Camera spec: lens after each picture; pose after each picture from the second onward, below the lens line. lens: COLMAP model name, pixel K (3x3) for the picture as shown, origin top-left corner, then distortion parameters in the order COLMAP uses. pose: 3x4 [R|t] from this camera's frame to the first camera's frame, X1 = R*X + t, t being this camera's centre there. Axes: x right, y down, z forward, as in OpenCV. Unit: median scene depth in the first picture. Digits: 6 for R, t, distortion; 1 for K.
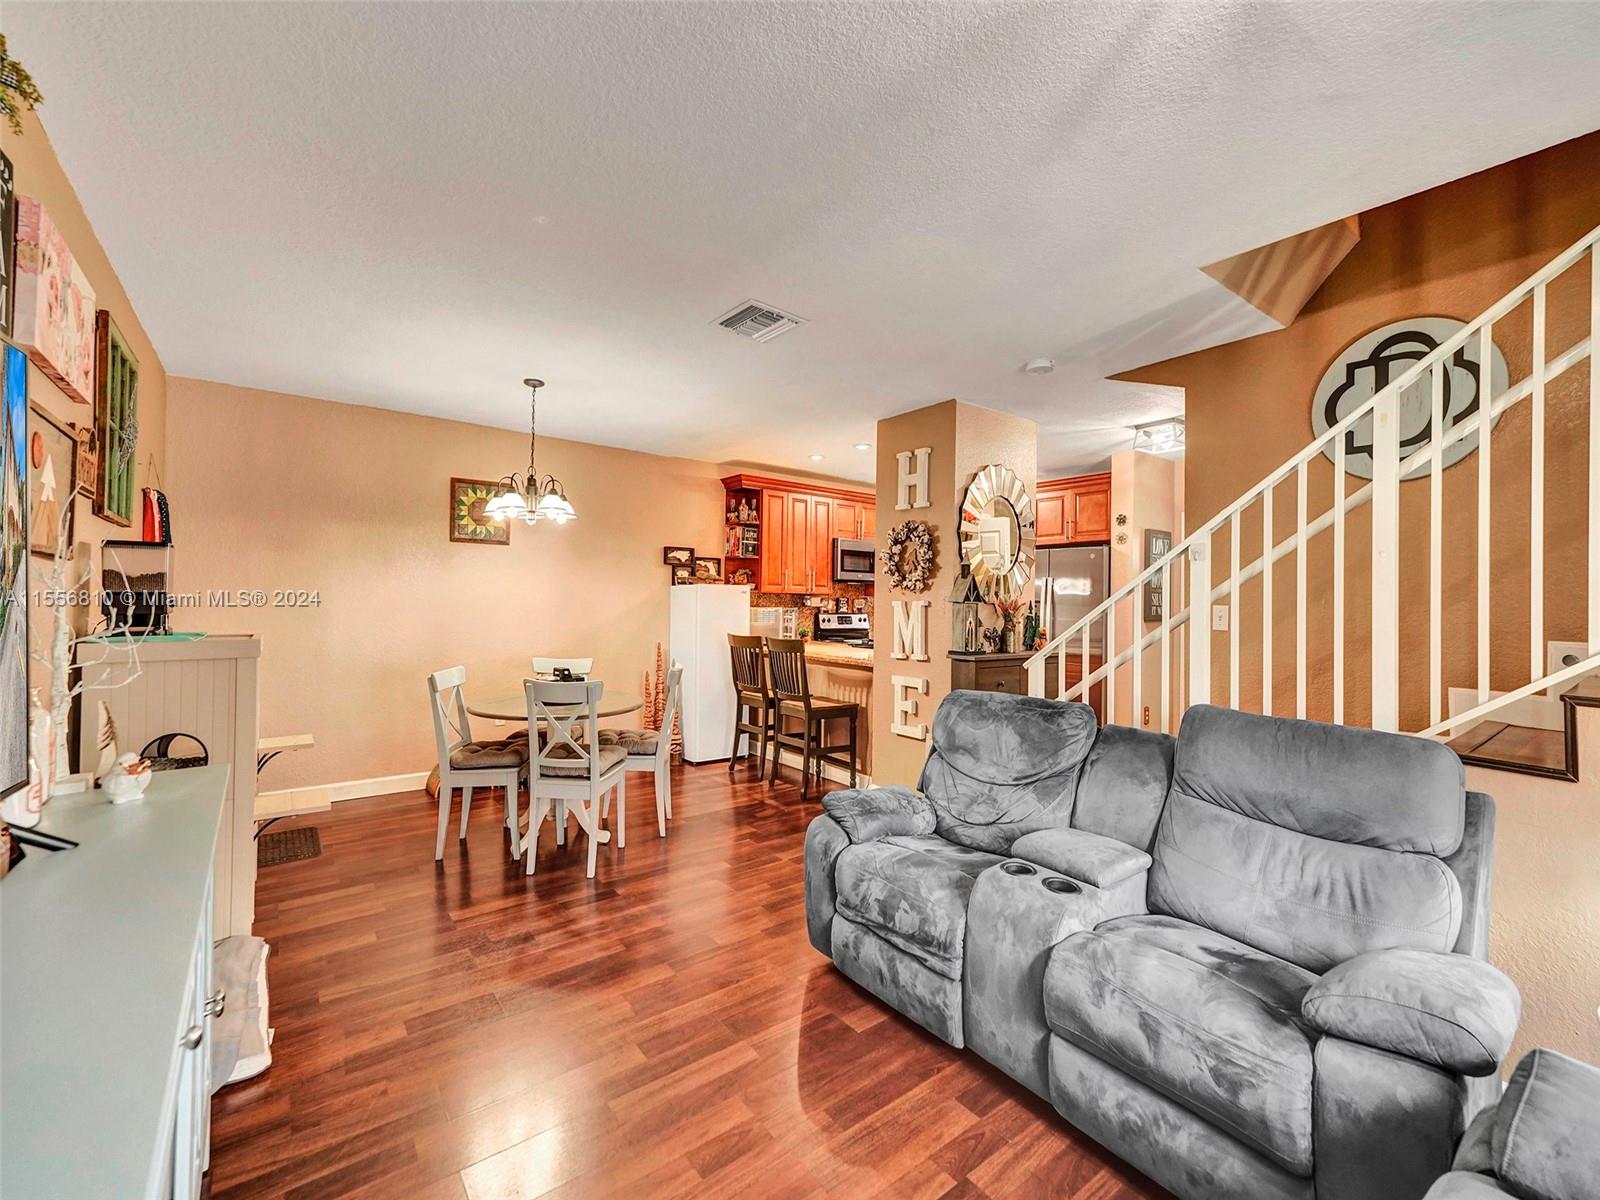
lens RADIAL K [[666.3, 0, 787.4], [0, 666.3, 595.6], [0, 0, 1]] dist [0.000751, -0.000008]
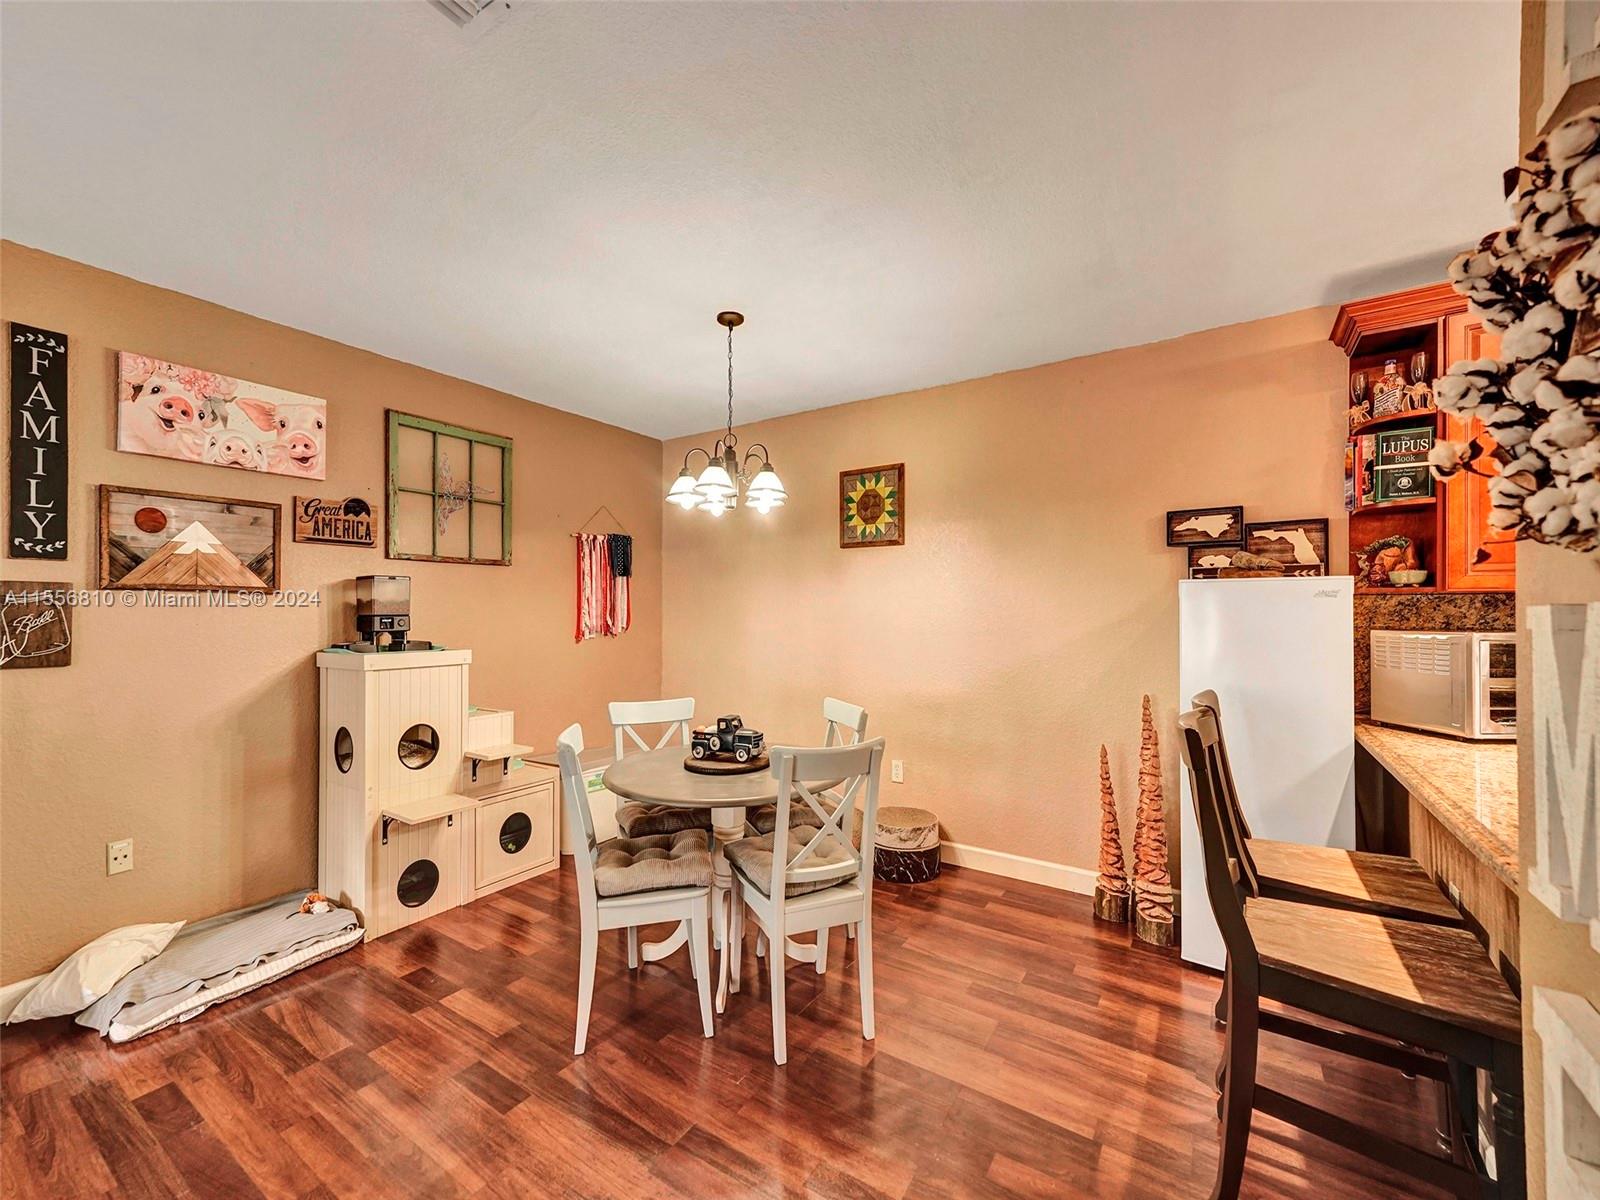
lens RADIAL K [[649.3, 0, 782.6], [0, 649.3, 607.4], [0, 0, 1]] dist [0.009201, 0.000191]
pose [[0.312188, -0.021161, -0.949785, 0.205587], [0.013279, 0.999751, -0.017910, 0.006251], [0.949928, -0.007021, 0.312391, 0.550233]]
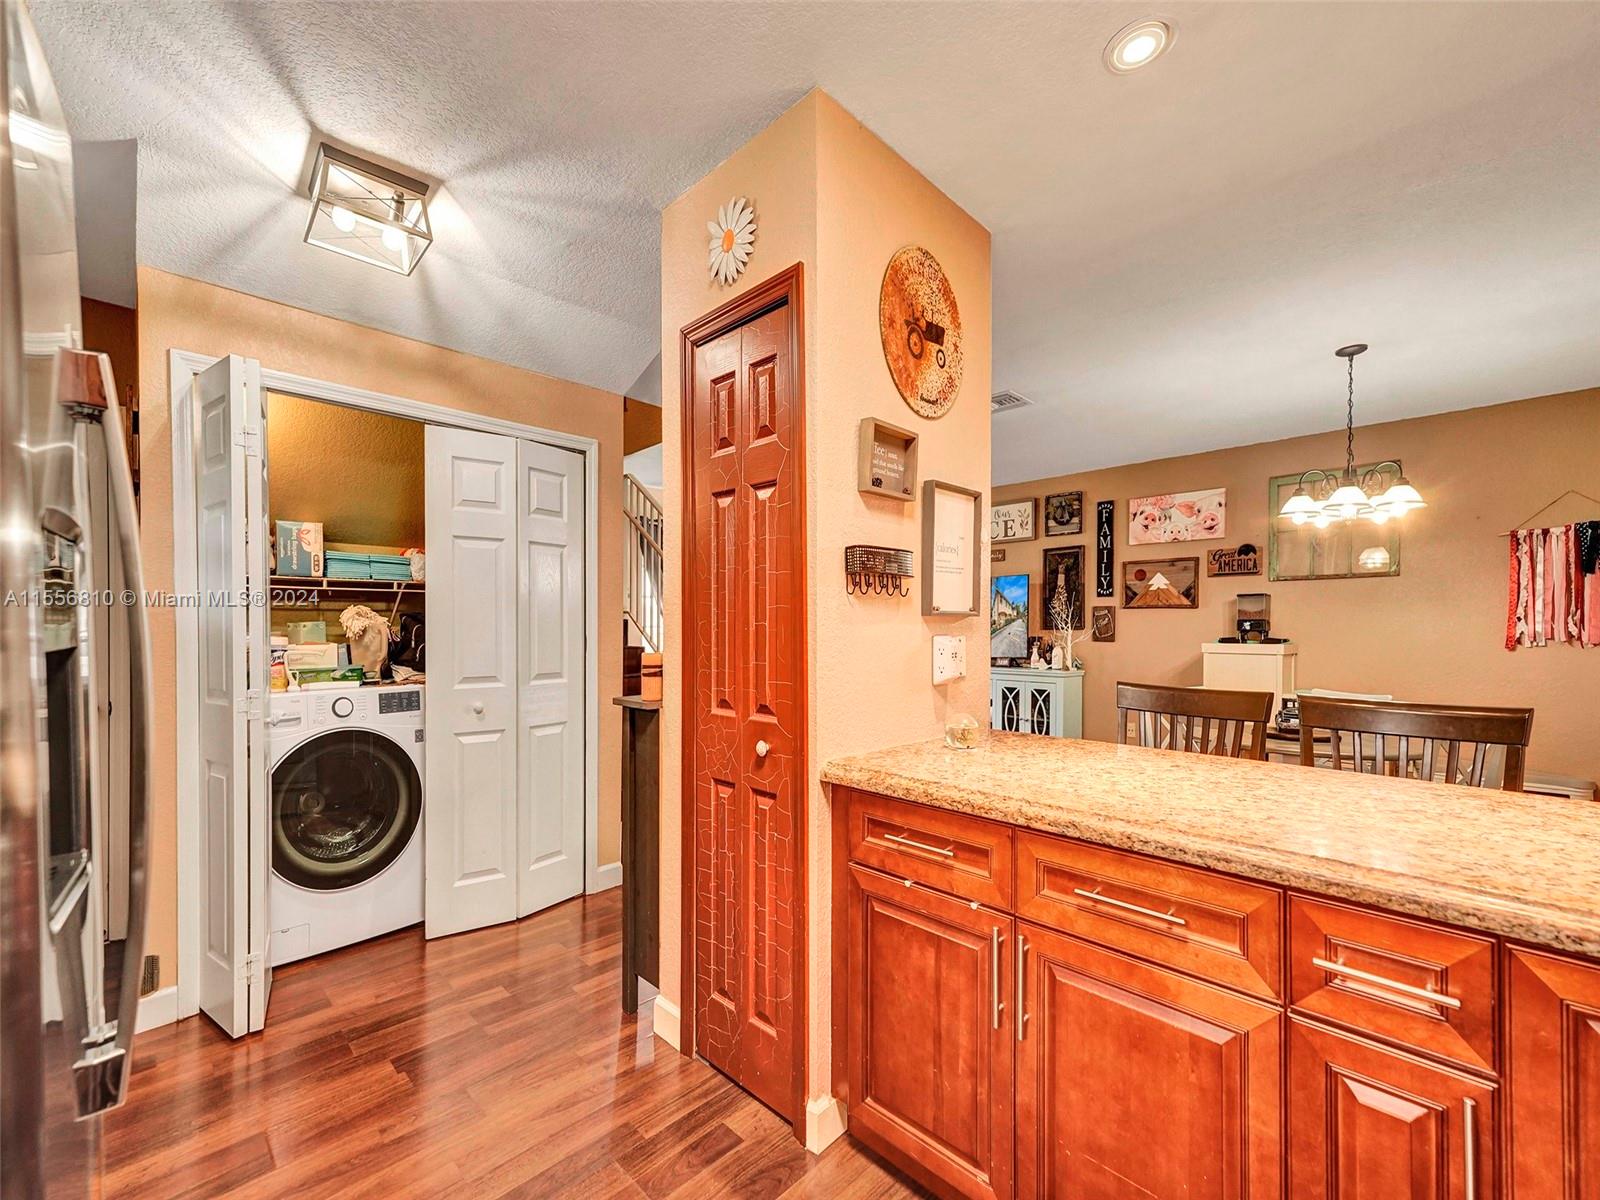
lens RADIAL K [[658.0, 0, 783.7], [0, 658.0, 628.9], [0, 0, 1]] dist [0.001577, 0.000241]
pose [[-0.993424, -0.018042, -0.113061, 0.262084], [-0.017408, 0.999827, -0.006592, 0.024995], [0.113160, -0.004581, -0.993566, 1.139789]]
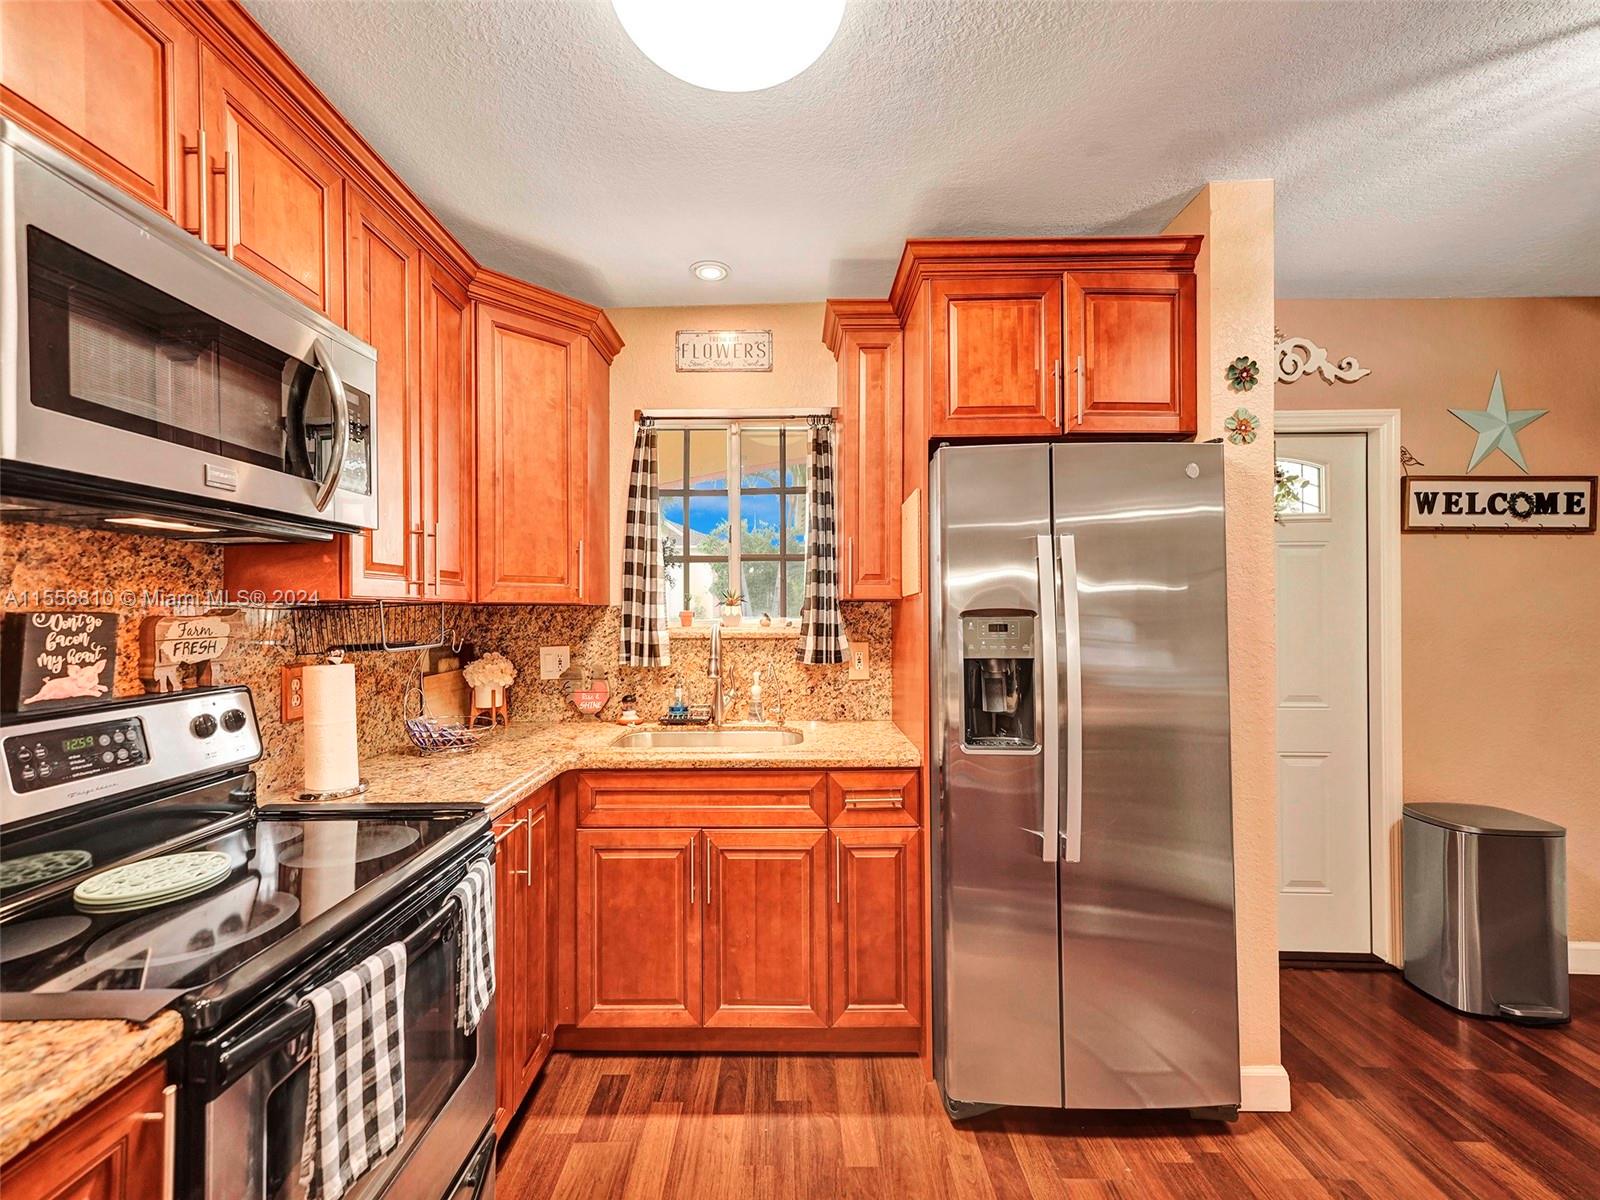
lens RADIAL K [[652.5, 0, 790.6], [0, 652.5, 604.4], [0, 0, 1]] dist [0.015286, 0.000090]
pose [[0.618023, -0.014148, 0.786033, 0.078476], [0.007402, 0.999898, 0.012178, 0.000502], [-0.786125, -0.001708, 0.618065, 0.907598]]
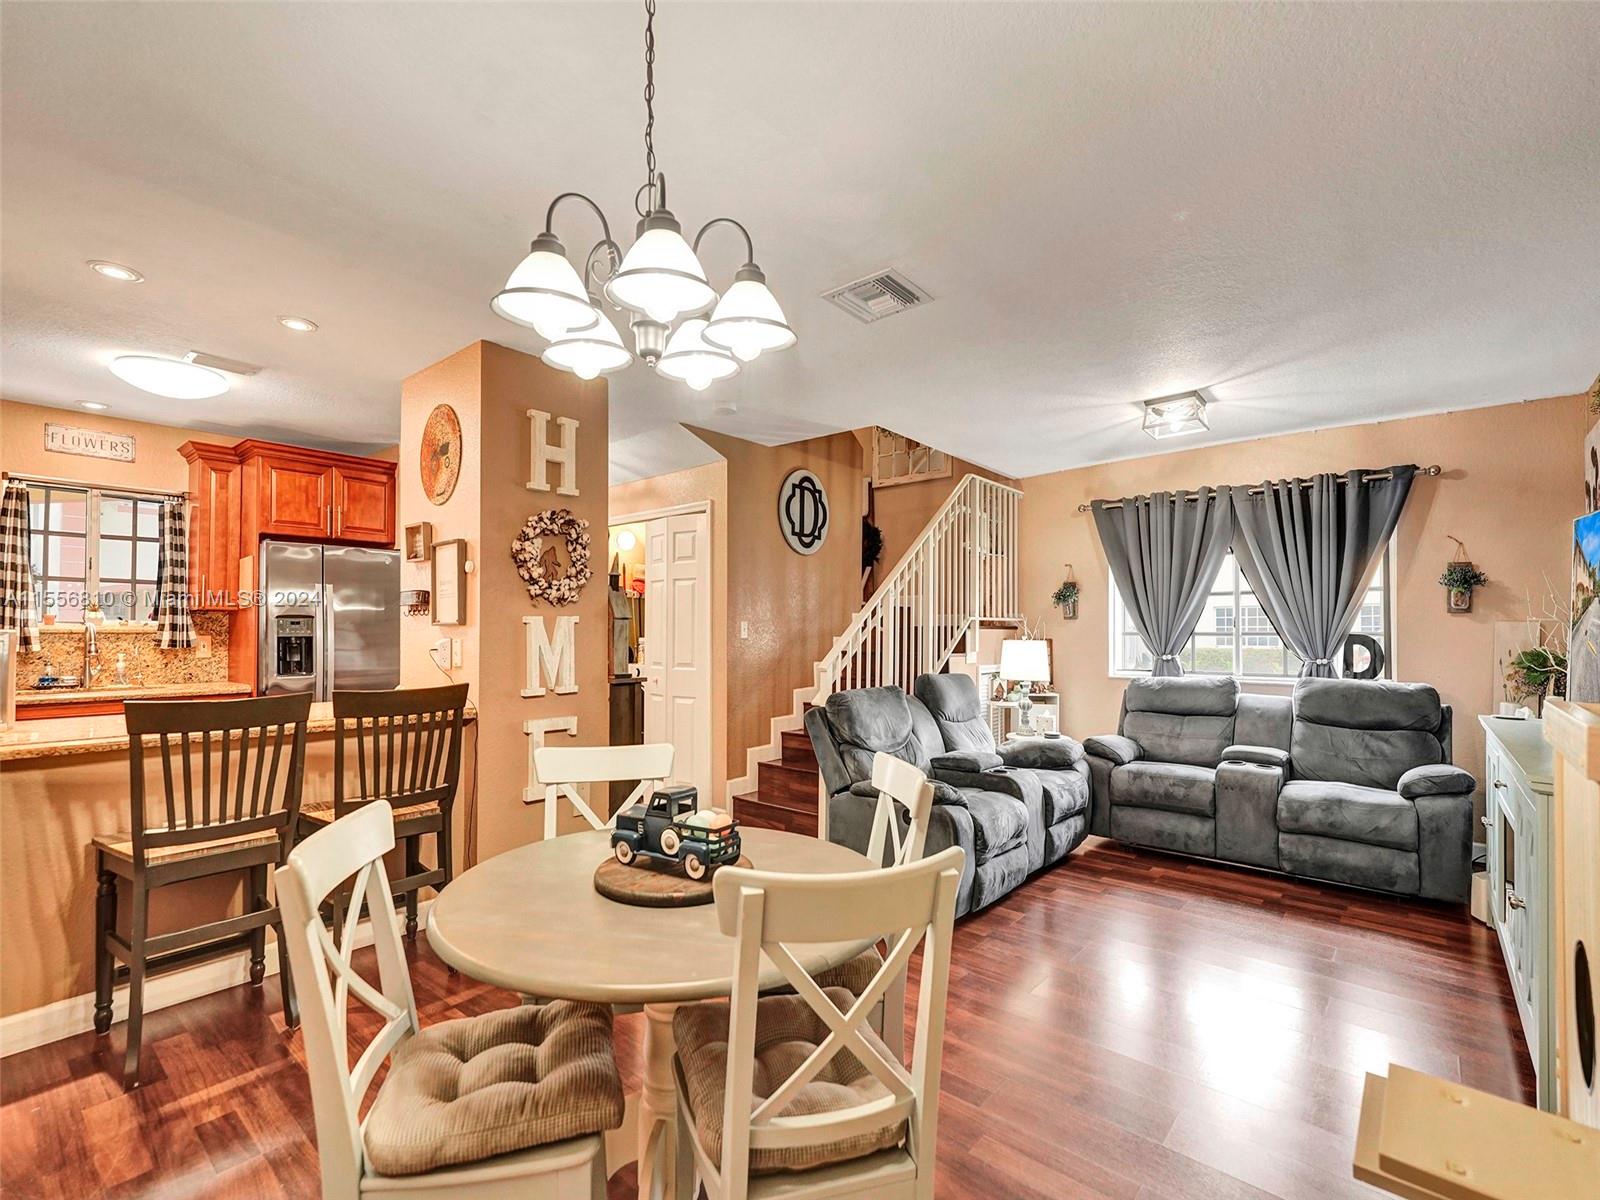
lens RADIAL K [[712.2, 0, 792.9], [0, 712.2, 624.8], [0, 0, 1]] dist [0.003693, 0.000754]
pose [[-0.204561, -0.007406, 0.978826, -0.473183], [-0.013752, 0.999894, 0.004692, 0.006817], [-0.978757, -0.012501, -0.204641, 0.657529]]
